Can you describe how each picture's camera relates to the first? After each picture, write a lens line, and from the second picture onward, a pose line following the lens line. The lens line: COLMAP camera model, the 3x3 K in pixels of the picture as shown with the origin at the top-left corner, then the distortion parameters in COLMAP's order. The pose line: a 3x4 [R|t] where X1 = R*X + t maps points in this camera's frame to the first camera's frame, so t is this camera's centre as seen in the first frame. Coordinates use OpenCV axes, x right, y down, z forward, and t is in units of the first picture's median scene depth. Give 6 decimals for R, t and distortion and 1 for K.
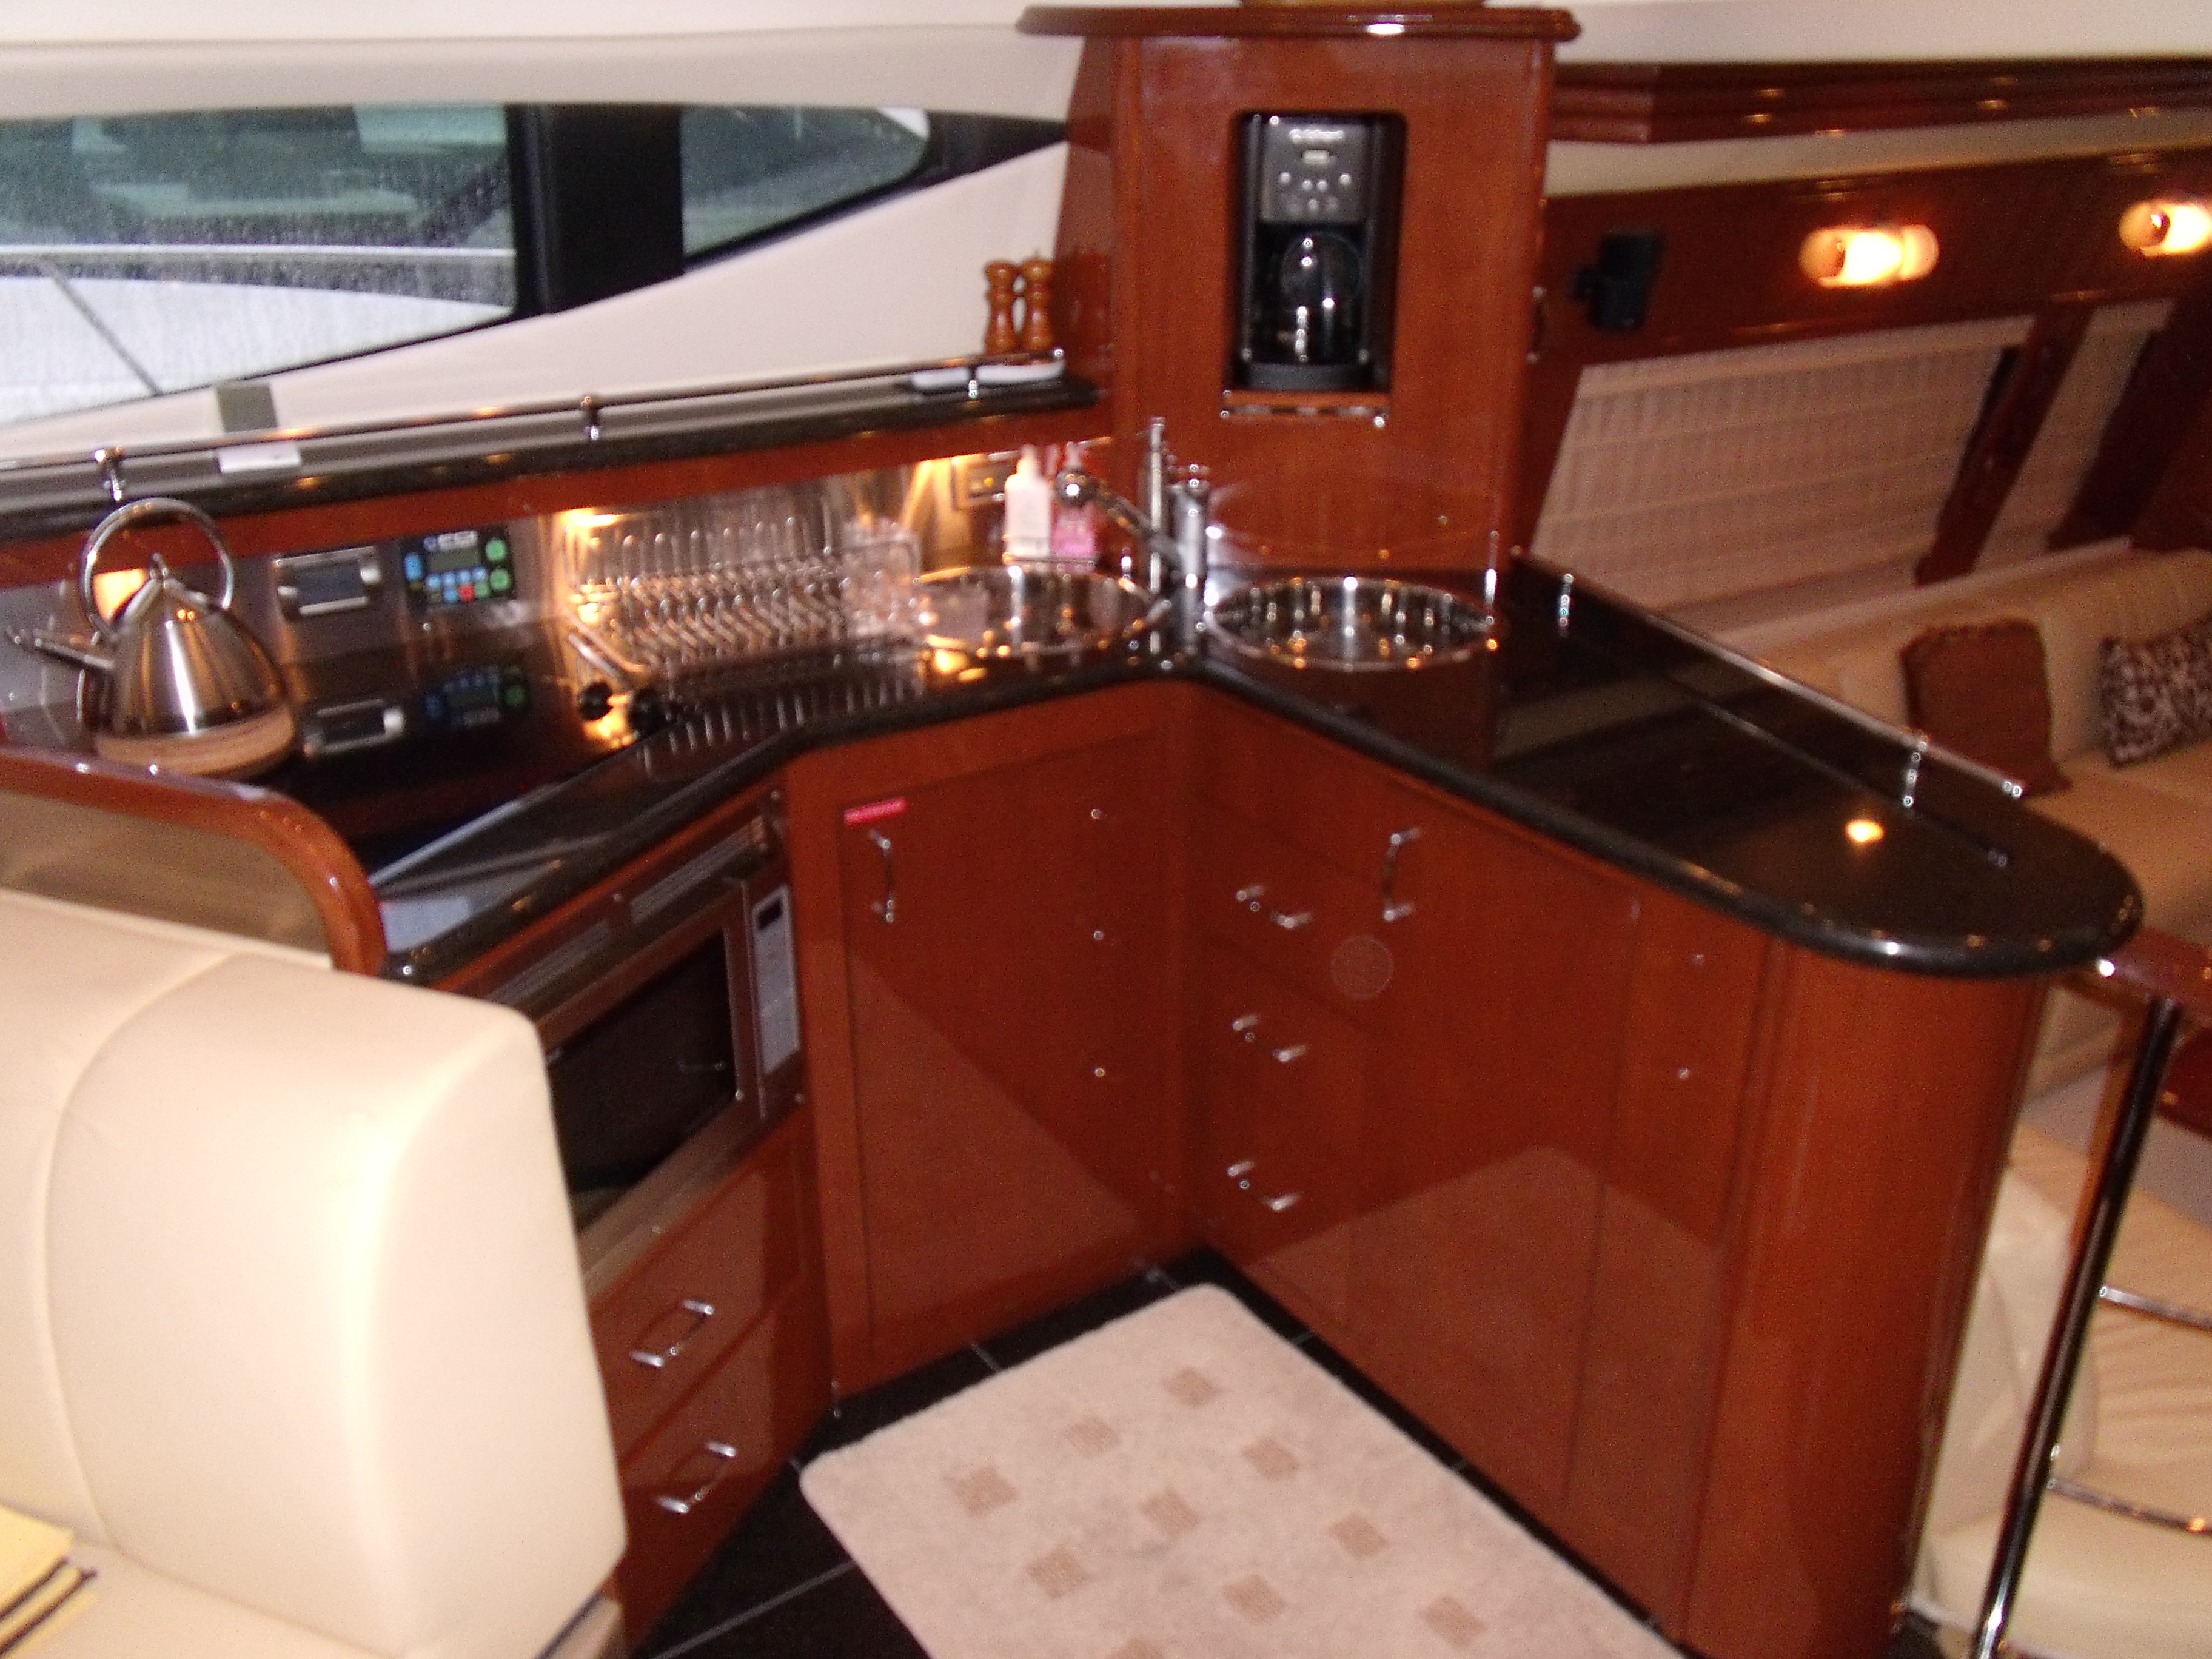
lens RADIAL K [[1800.3, 0, 1106.0], [0, 1800.3, 829.5], [0, 0, 1]] dist [0.005169, 0.002798]
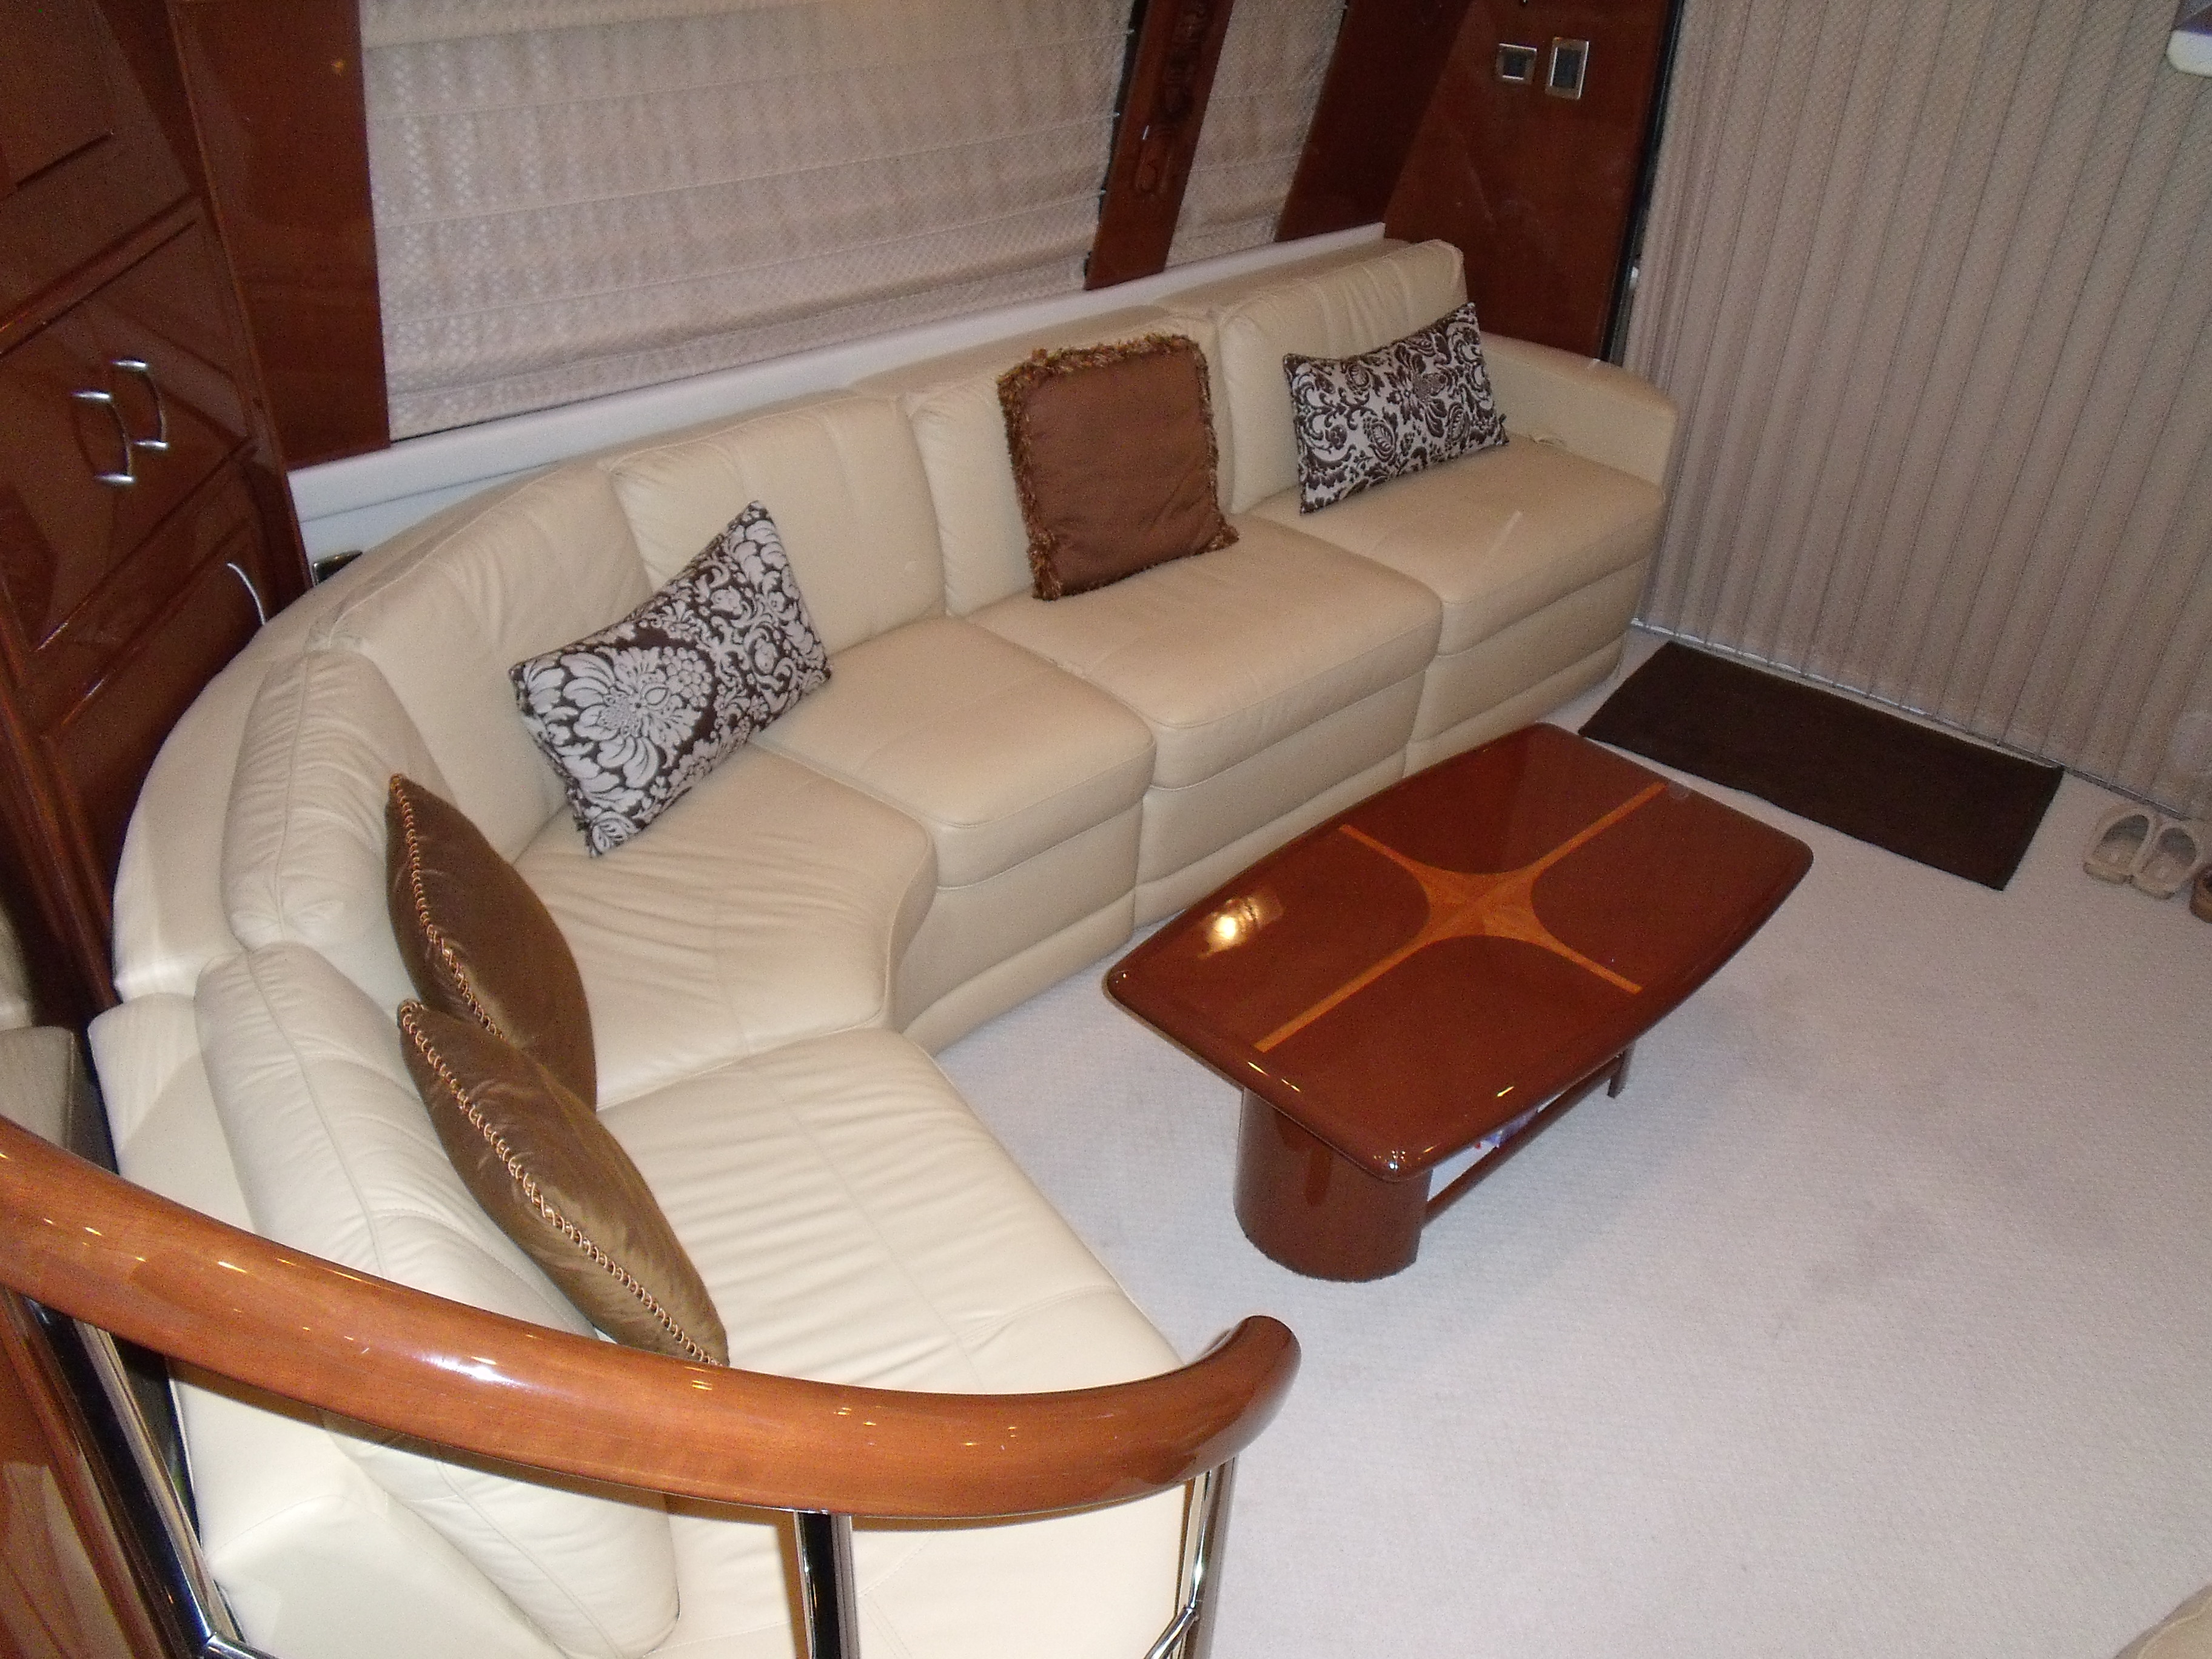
lens RADIAL K [[1800.3, 0, 1106.0], [0, 1800.3, 829.5], [0, 0, 1]] dist [0.005169, 0.002798]
pose [[0.990835, -0.042900, 0.128088, 0.353166], [0.017470, 0.980962, 0.193410, -0.053995], [-0.133947, -0.189400, 0.972721, 0.160474]]
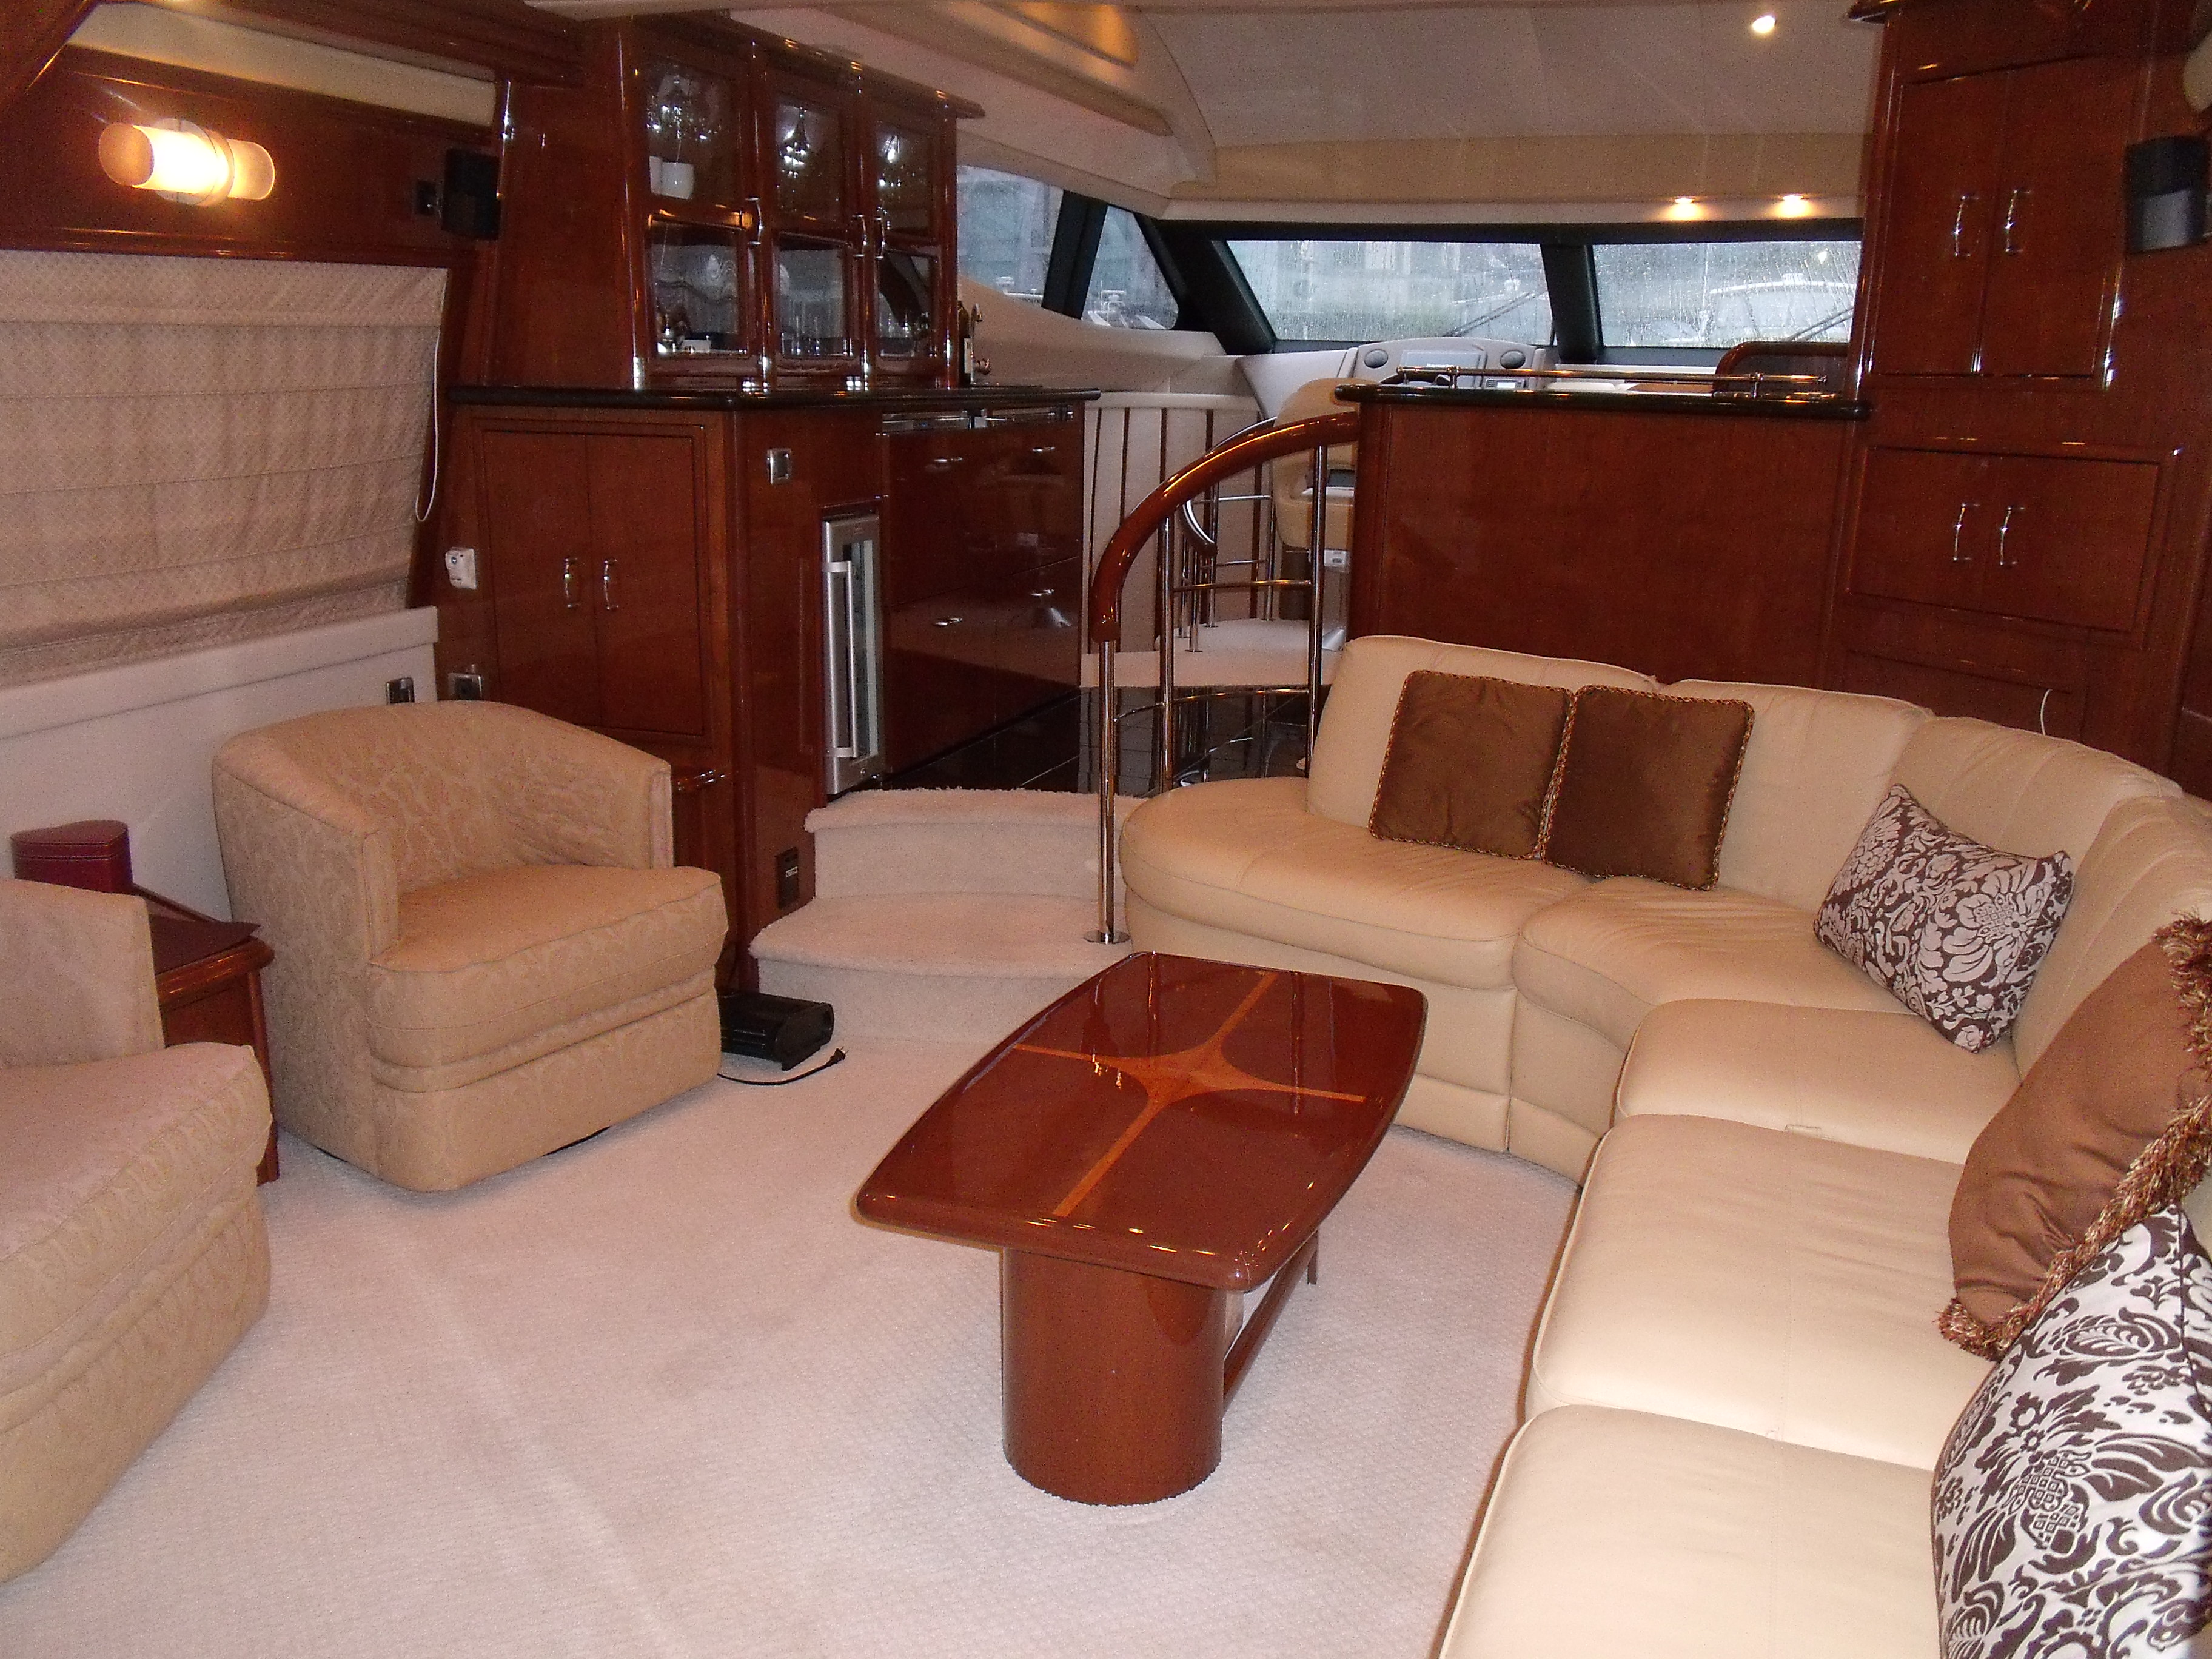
lens RADIAL K [[1800.3, 0, 1106.0], [0, 1800.3, 829.5], [0, 0, 1]] dist [0.005169, 0.002798]
pose [[-0.831062, 0.128543, -0.541122, 0.894127], [-0.239060, 0.795909, 0.556218, -0.305533], [0.502182, 0.591612, -0.630720, 1.050342]]
